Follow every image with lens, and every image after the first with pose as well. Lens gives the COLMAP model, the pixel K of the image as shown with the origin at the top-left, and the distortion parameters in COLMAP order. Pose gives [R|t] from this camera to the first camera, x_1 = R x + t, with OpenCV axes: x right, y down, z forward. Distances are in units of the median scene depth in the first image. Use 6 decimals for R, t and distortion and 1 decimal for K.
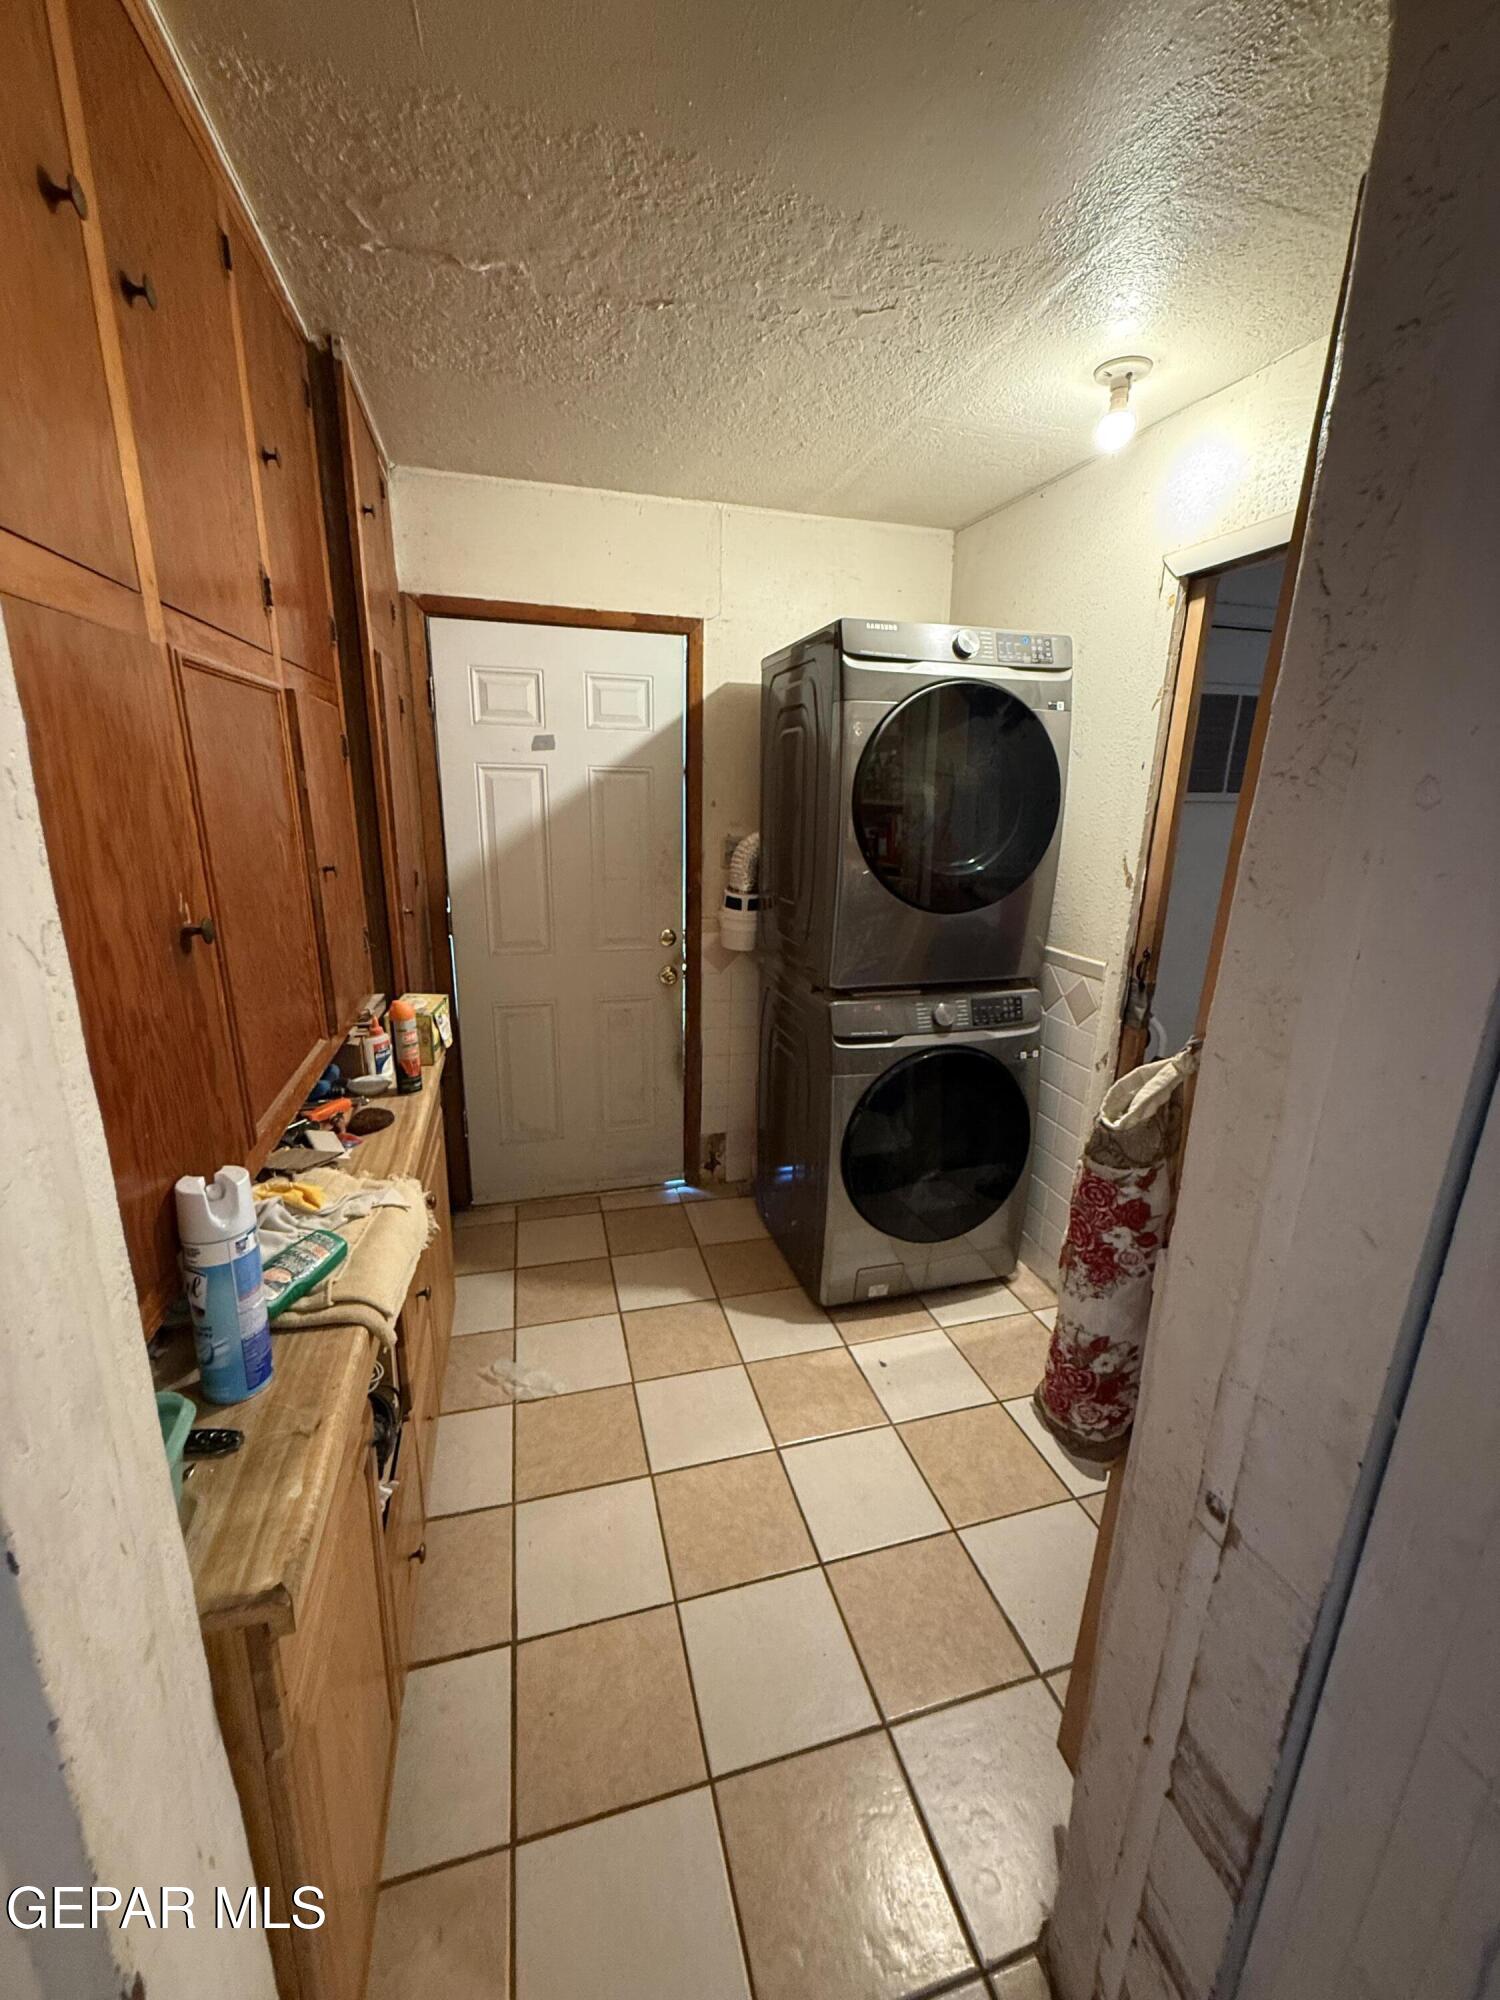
lens RADIAL K [[795.9, 0, 748.6], [0, 795.9, 1000.1], [0, 0, 1]] dist [-0.002378, 0.000330]
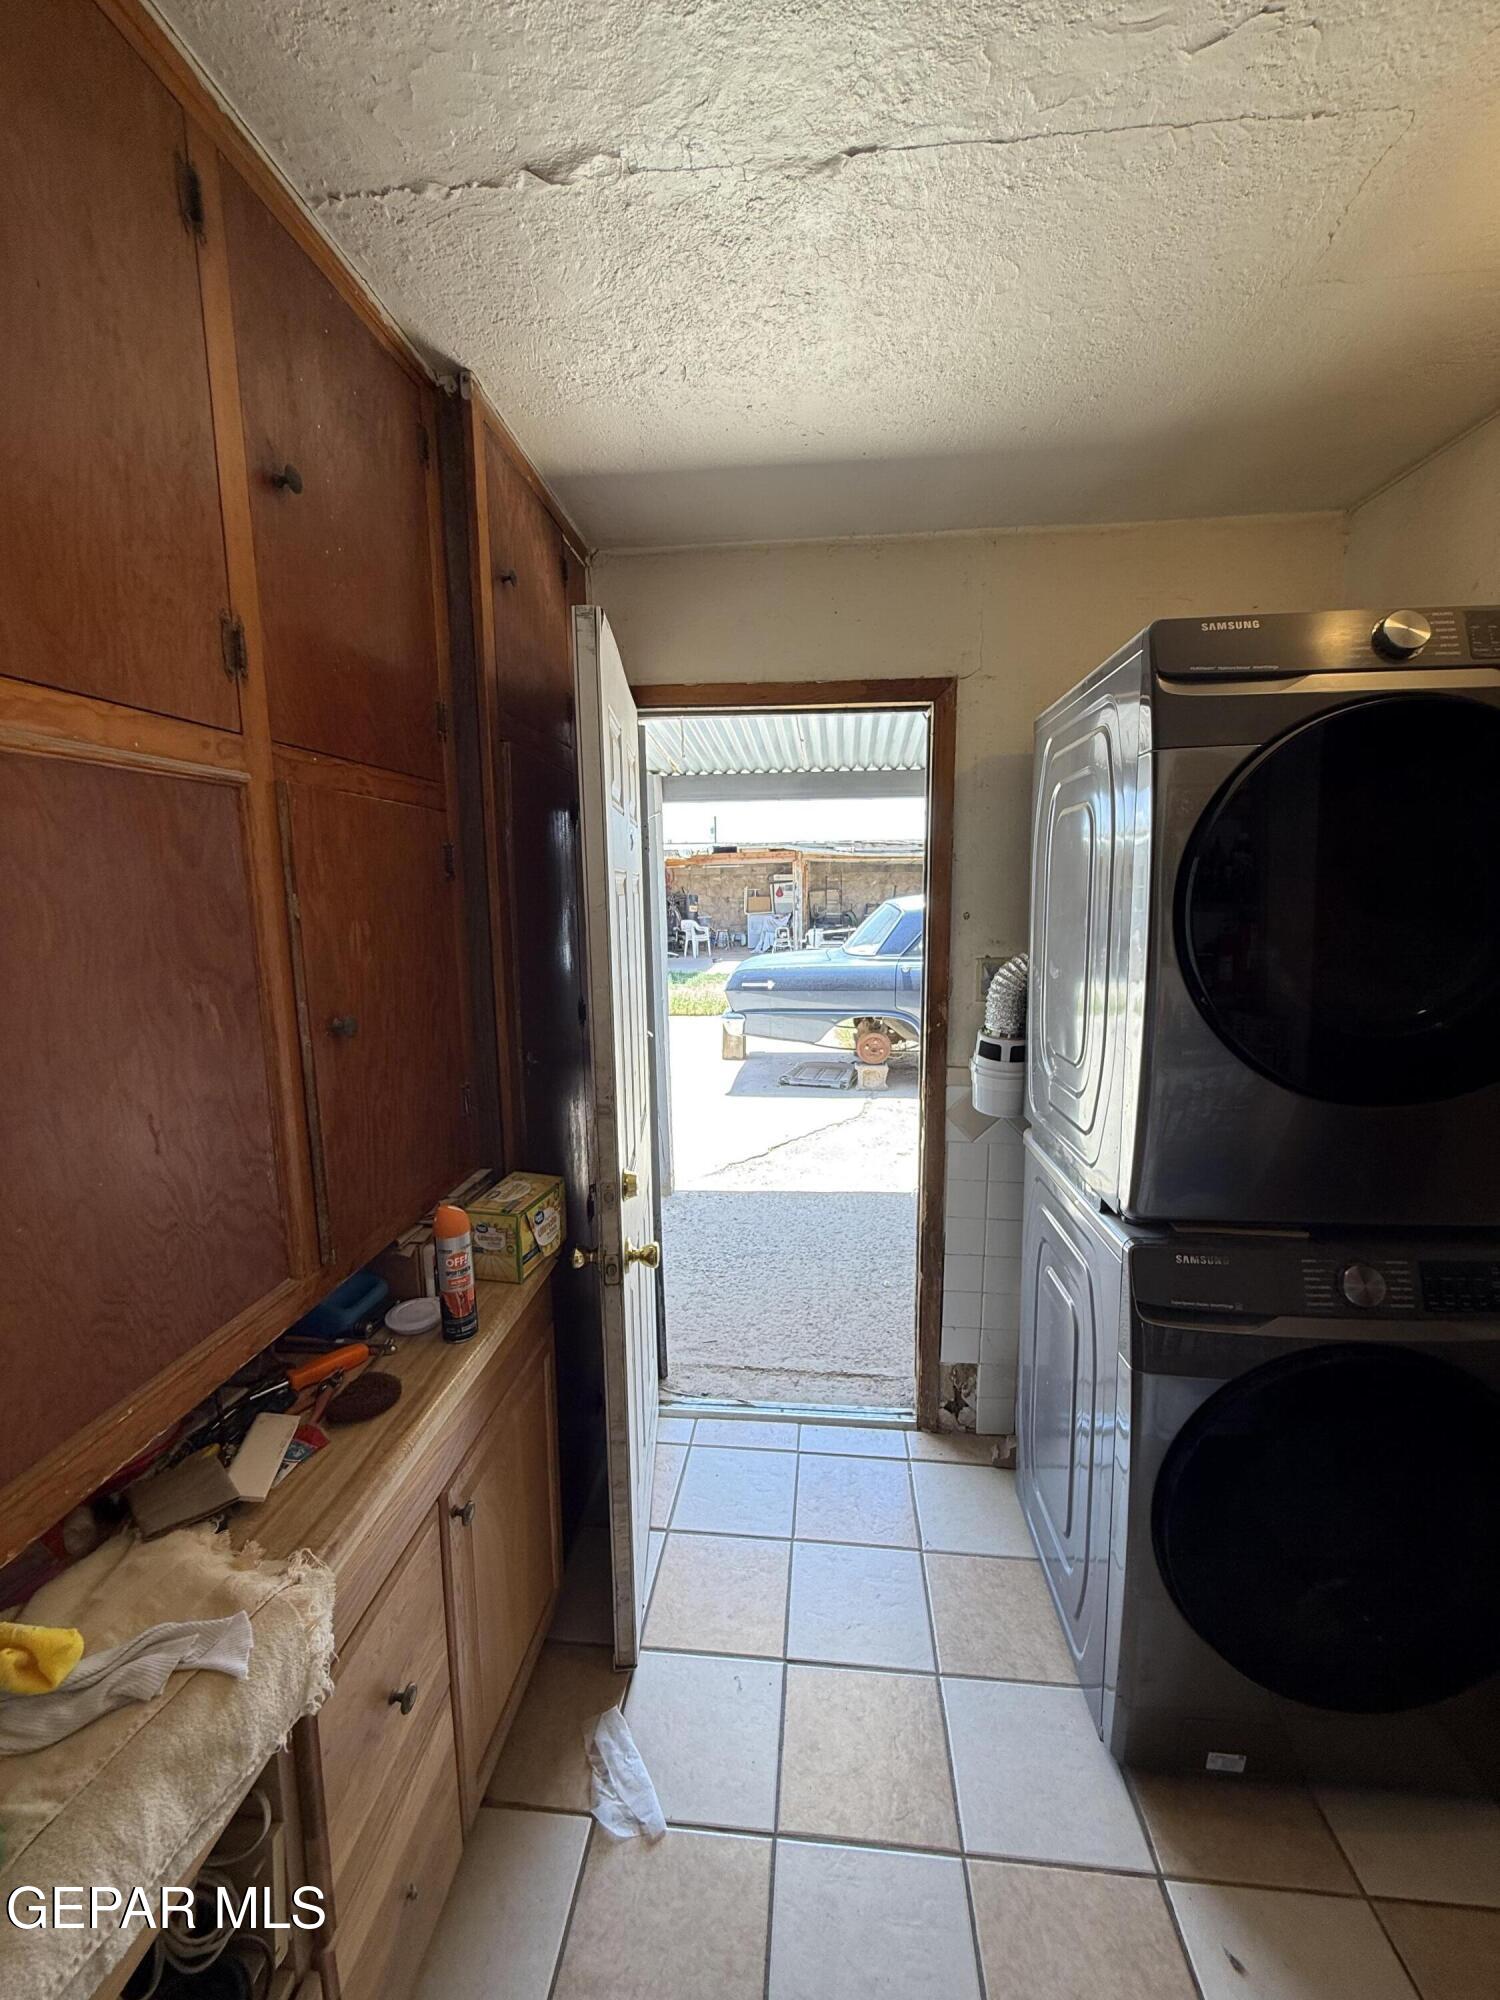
lens RADIAL K [[795.9, 0, 748.6], [0, 795.9, 1000.1], [0, 0, 1]] dist [-0.002378, 0.000330]
pose [[0.931579, 0.018922, -0.363045, 0.049094], [-0.064056, 0.991563, -0.112688, -0.094673], [0.357850, 0.128234, 0.924932, 0.337198]]
